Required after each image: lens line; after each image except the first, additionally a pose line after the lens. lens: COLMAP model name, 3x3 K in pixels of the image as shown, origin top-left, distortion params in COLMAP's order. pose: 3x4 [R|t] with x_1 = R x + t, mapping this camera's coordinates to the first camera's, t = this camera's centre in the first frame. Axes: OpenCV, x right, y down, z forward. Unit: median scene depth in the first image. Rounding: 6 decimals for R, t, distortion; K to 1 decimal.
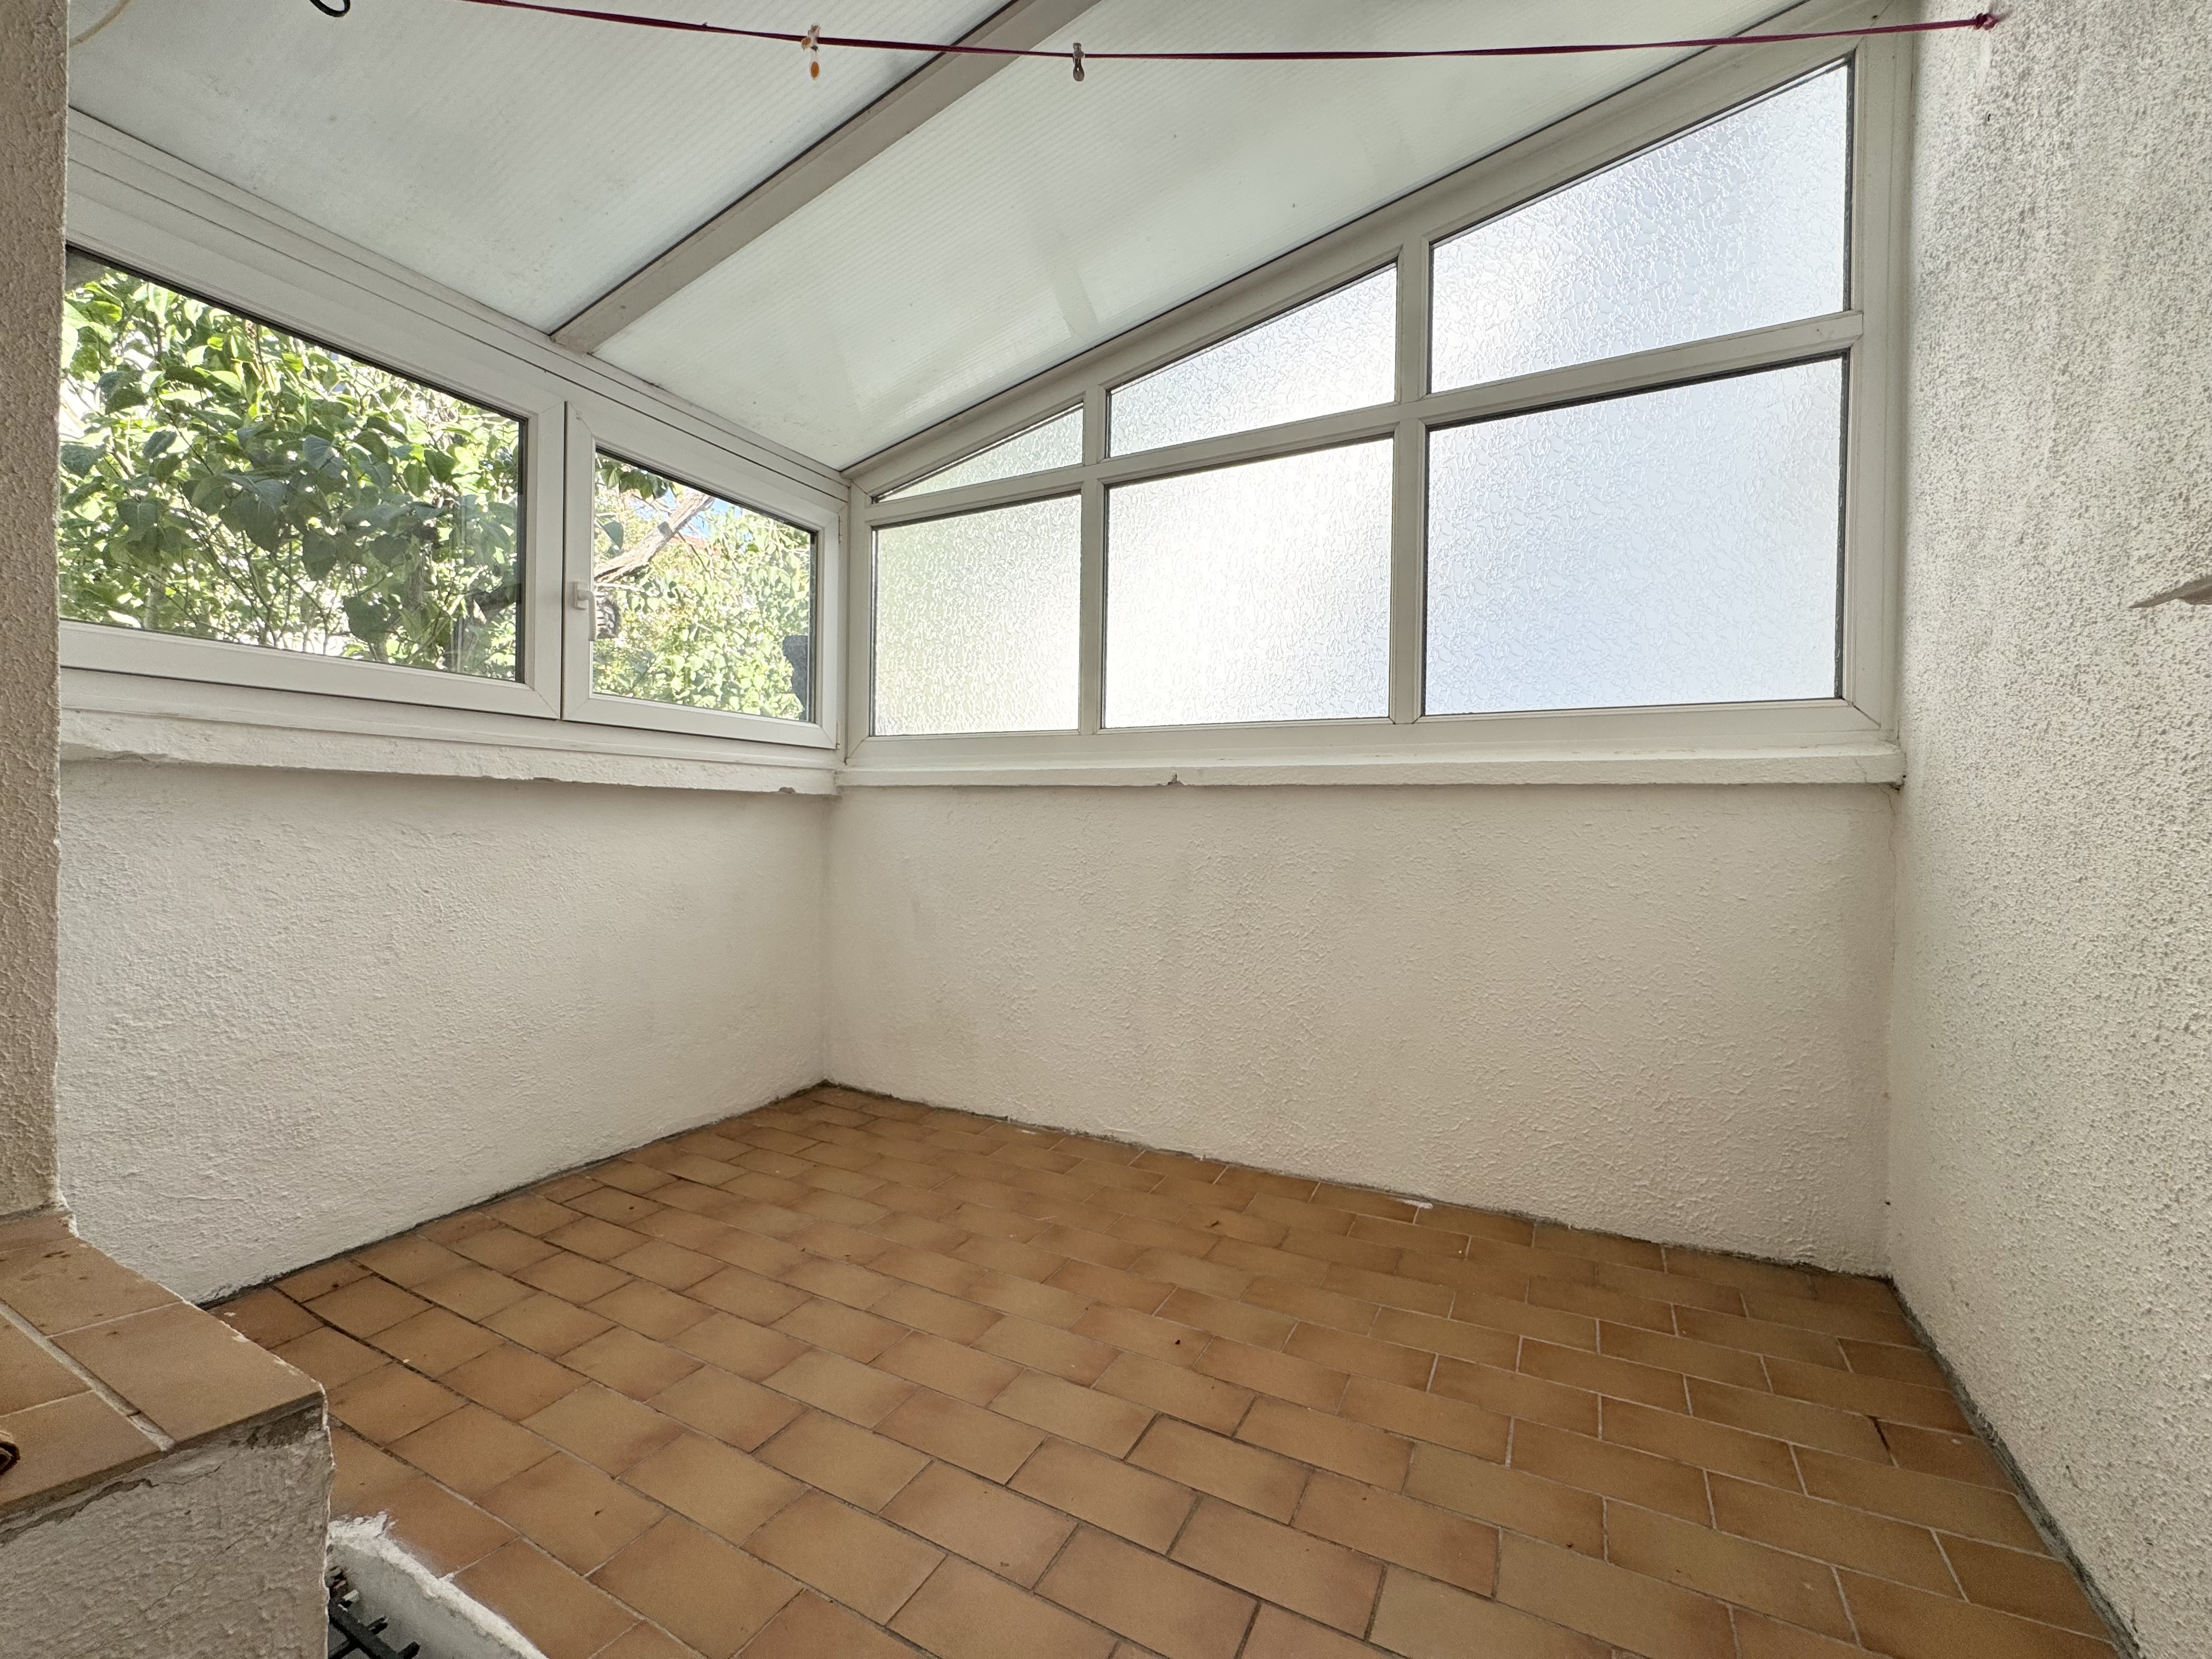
lens RADIAL K [[885.3, 0, 1093.7], [0, 885.3, 828.3], [0, 0, 1]] dist [-0.003862, 0.001065]
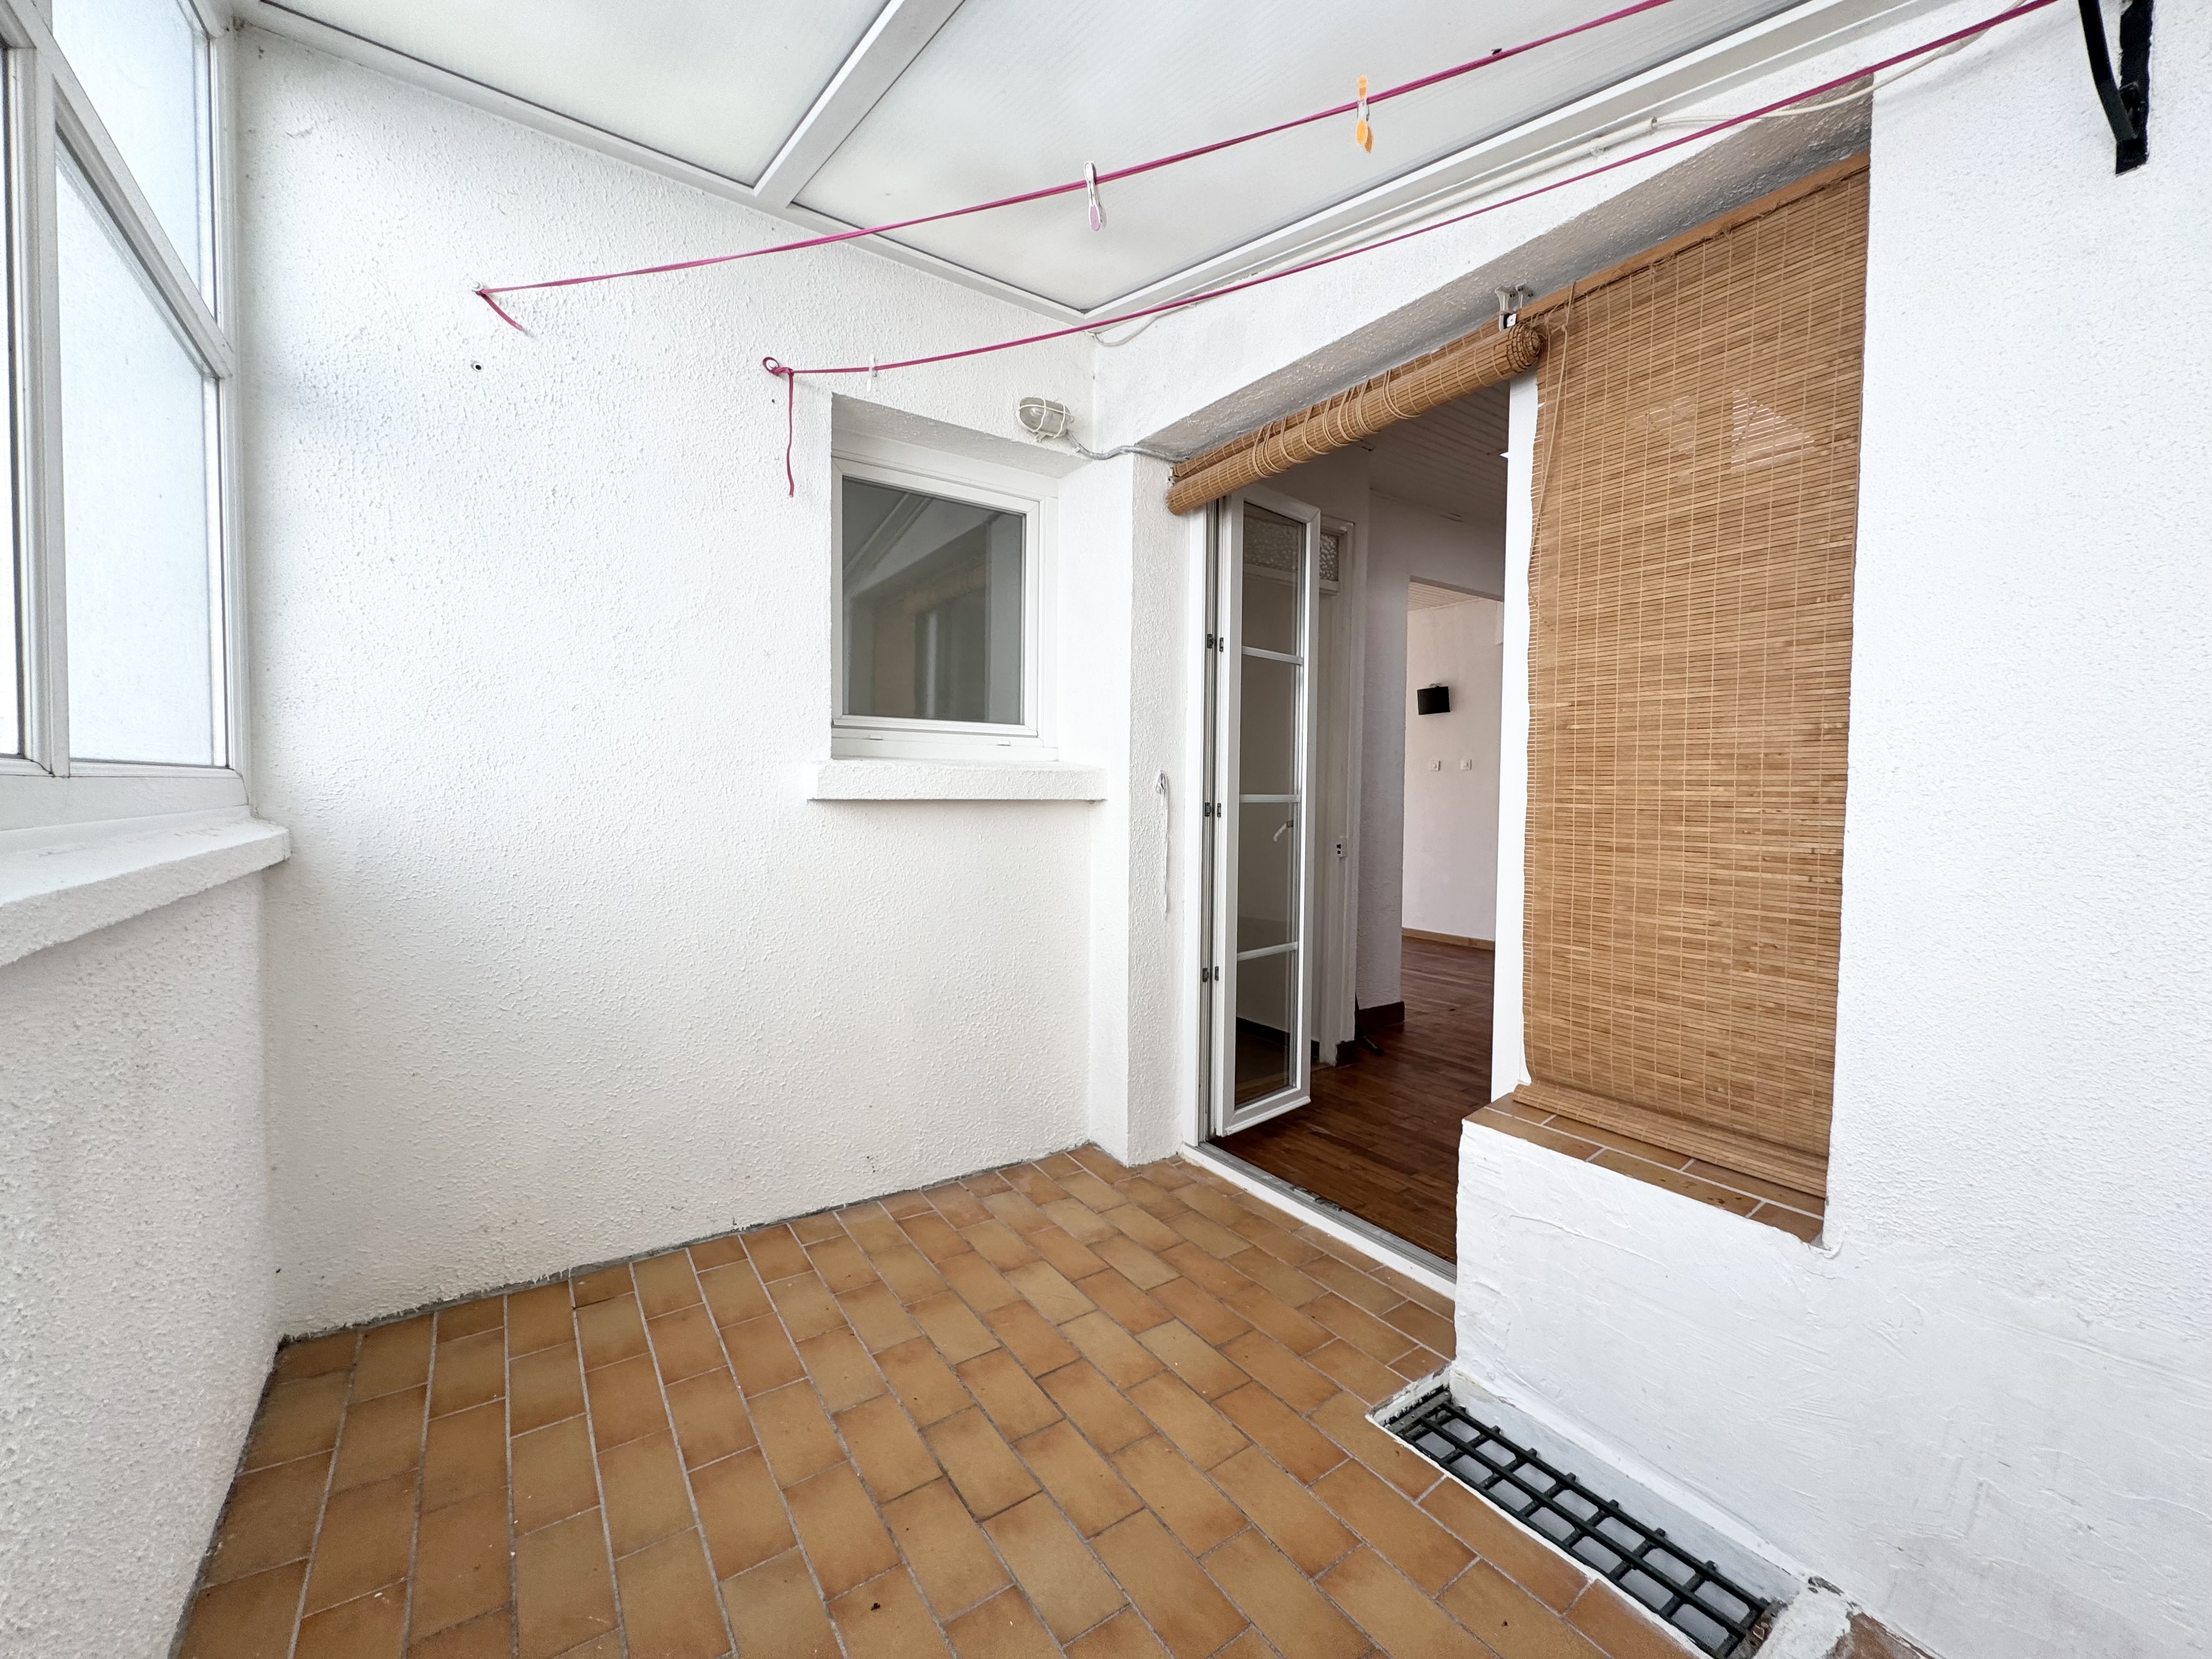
lens RADIAL K [[885.3, 0, 1086.1], [0, 885.3, 820.7], [0, 0, 1]] dist [-0.003862, 0.001065]
pose [[-0.884205, -0.039762, 0.465404, -0.477159], [-0.015587, 0.998327, 0.055680, -0.213374], [-0.466839, 0.041978, -0.883345, 1.790559]]
